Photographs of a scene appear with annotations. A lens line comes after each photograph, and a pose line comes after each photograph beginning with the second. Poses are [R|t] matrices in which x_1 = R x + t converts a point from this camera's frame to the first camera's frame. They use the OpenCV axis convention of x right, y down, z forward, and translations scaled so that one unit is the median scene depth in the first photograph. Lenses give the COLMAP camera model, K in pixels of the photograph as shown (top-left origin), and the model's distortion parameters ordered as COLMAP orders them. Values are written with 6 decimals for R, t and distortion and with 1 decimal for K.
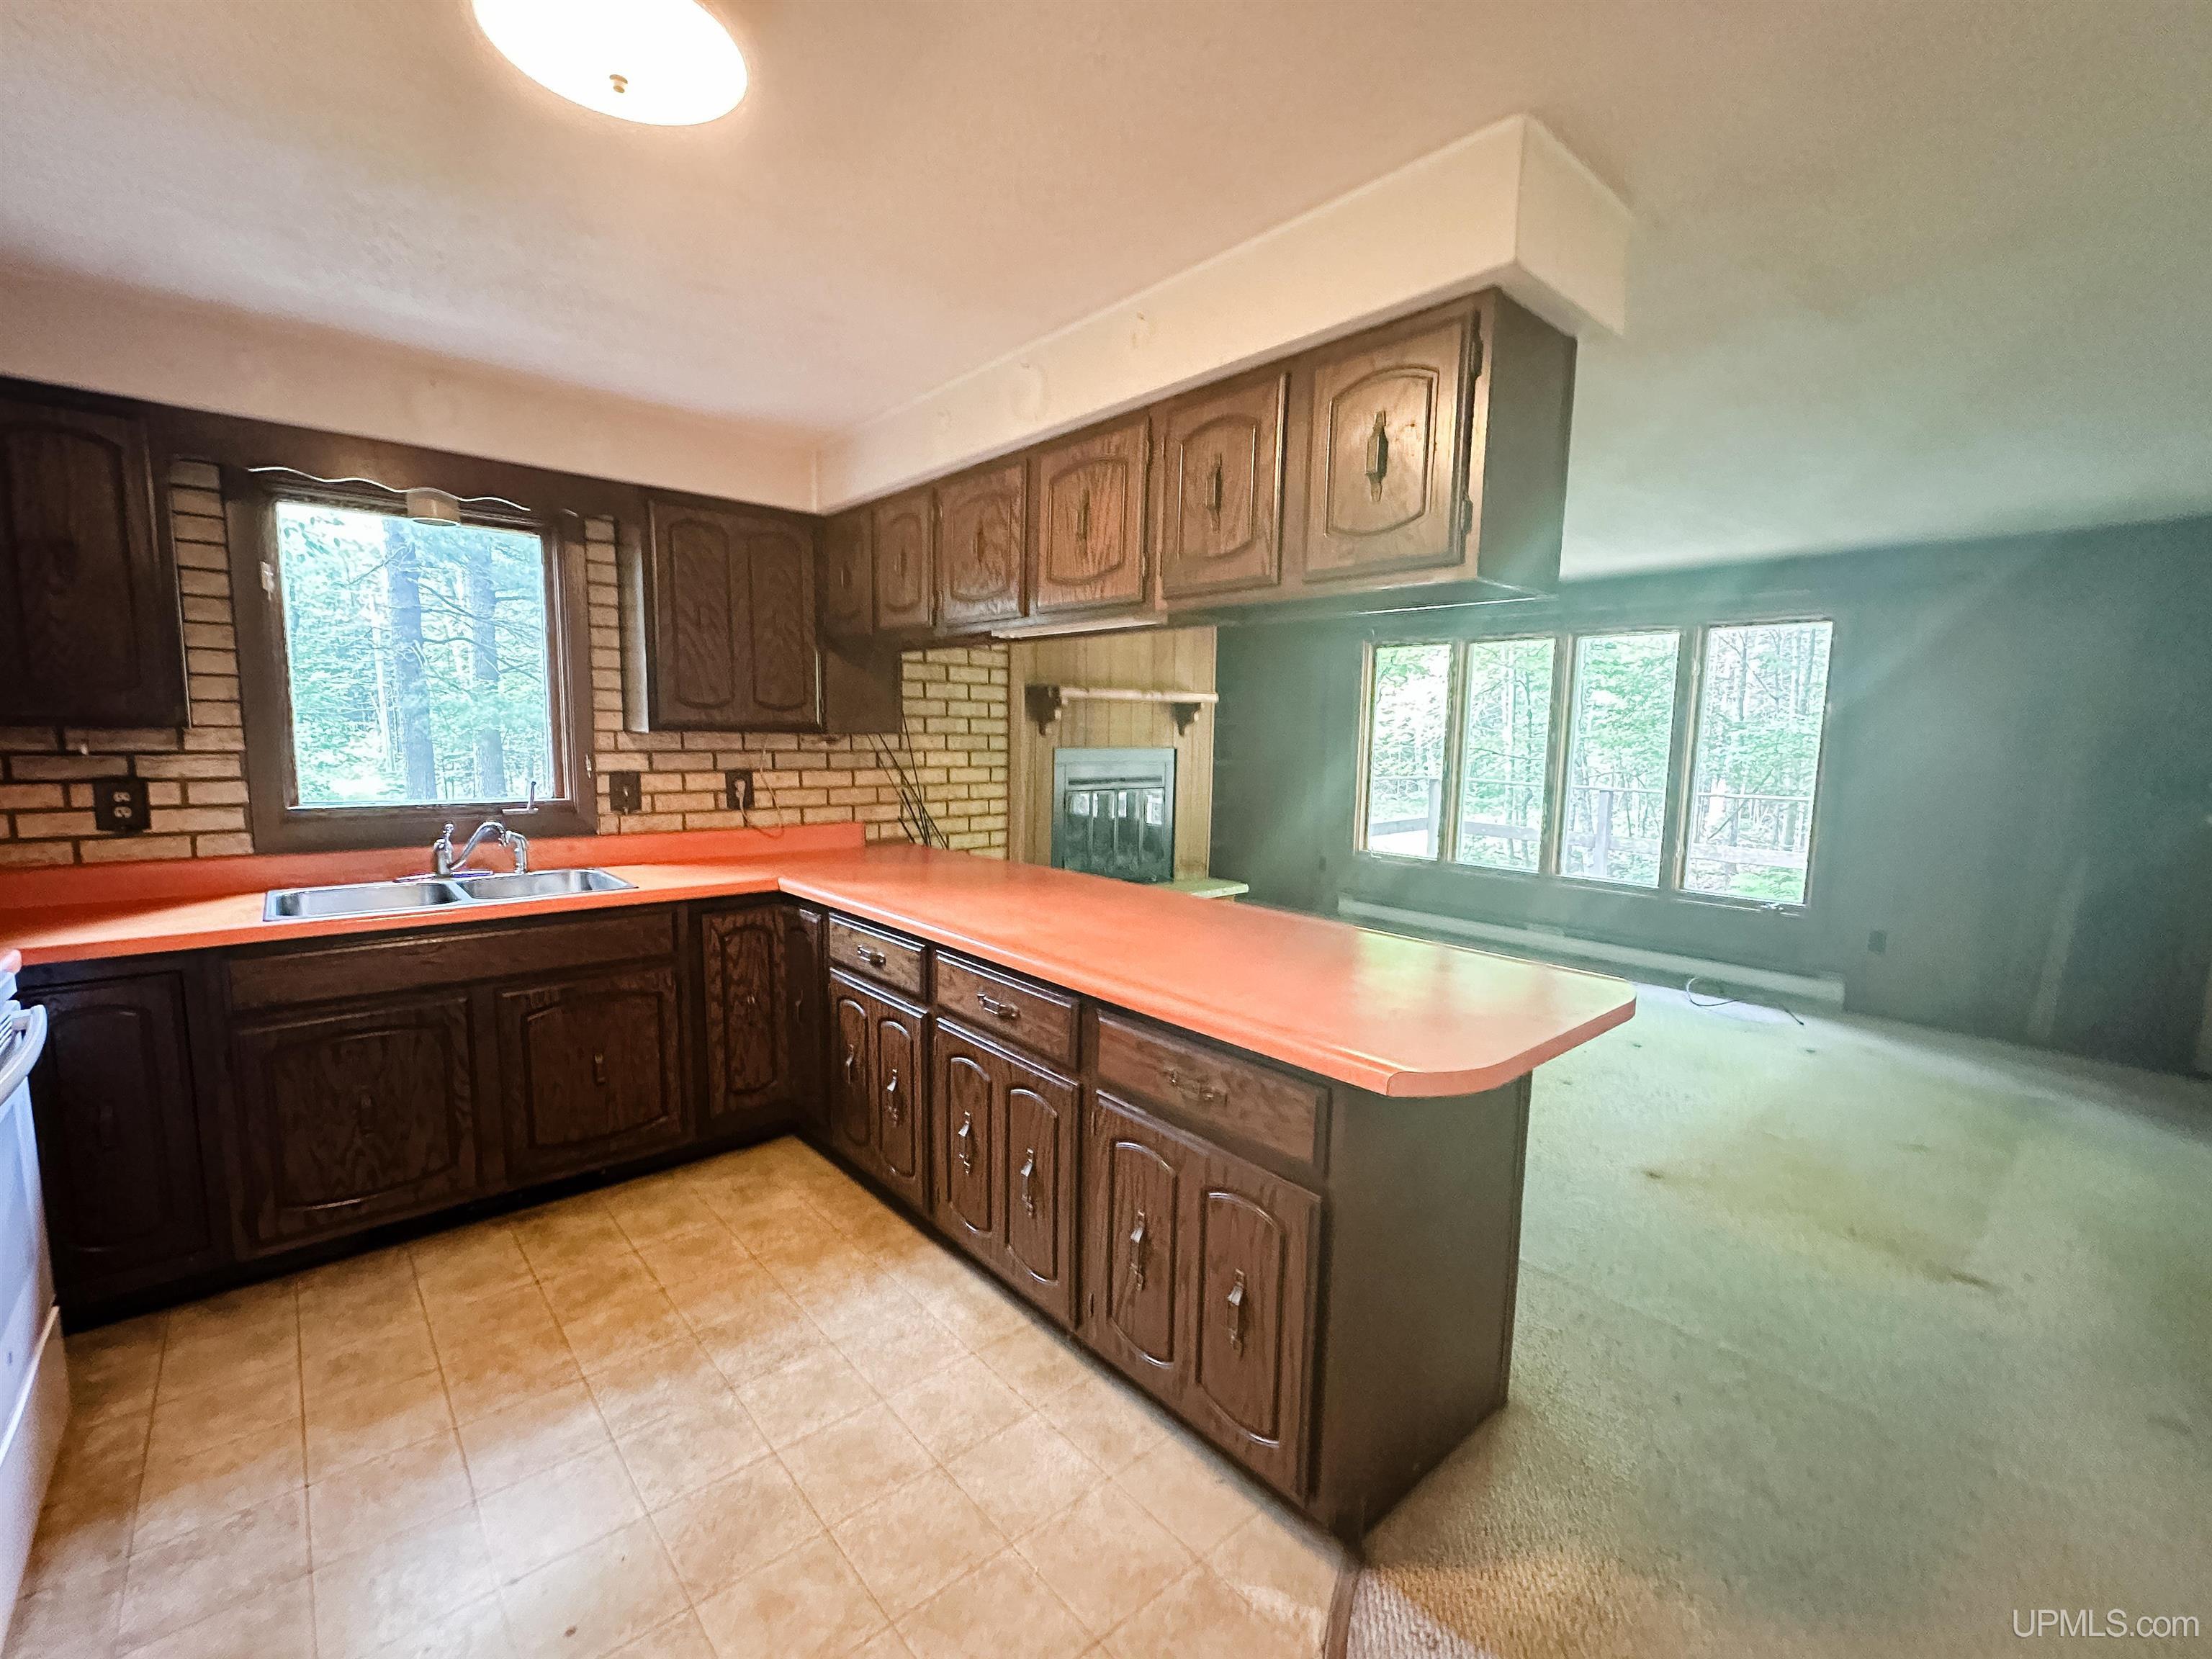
lens RADIAL K [[946.6, 0, 1095.1], [0, 946.6, 838.2], [0, 0, 1]] dist [0.001186, -0.005091]
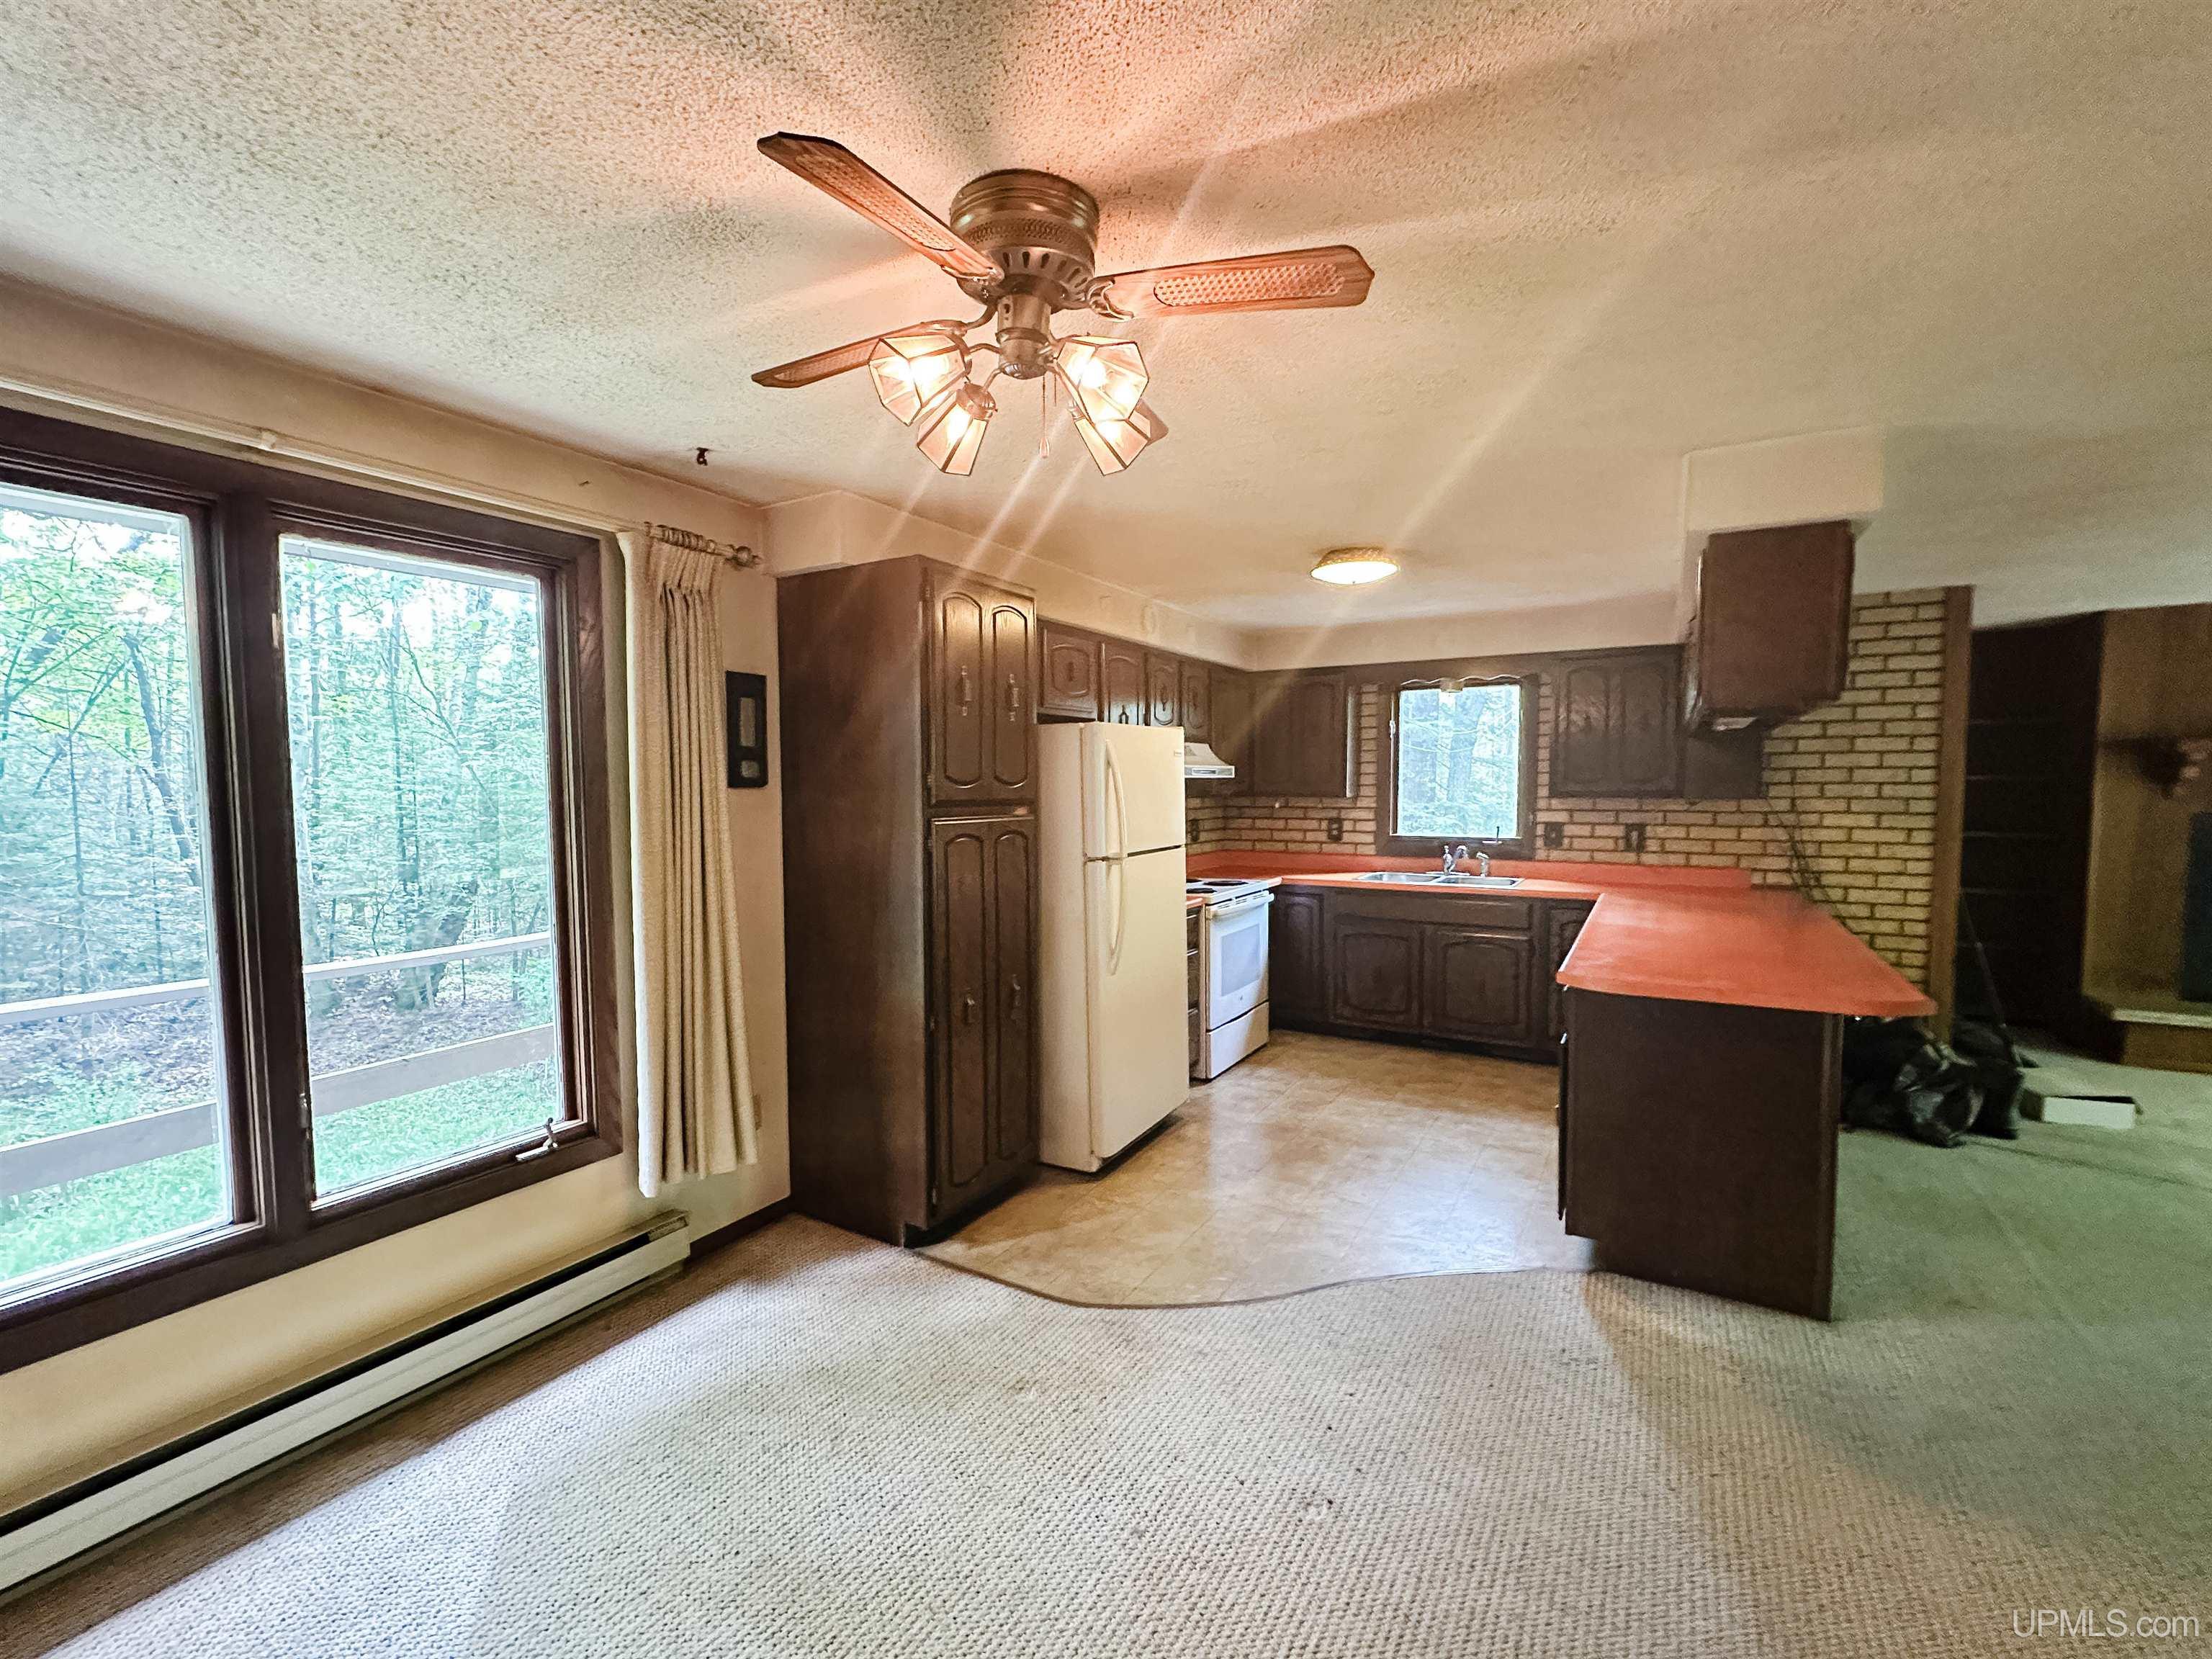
lens RADIAL K [[946.6, 0, 1095.1], [0, 946.6, 838.2], [0, 0, 1]] dist [0.001186, -0.005091]
pose [[0.306172, 0.036896, -0.951261, 0.798275], [-0.099945, 0.994972, 0.006423, 0.023954], [0.946715, 0.093107, 0.308320, -0.232175]]
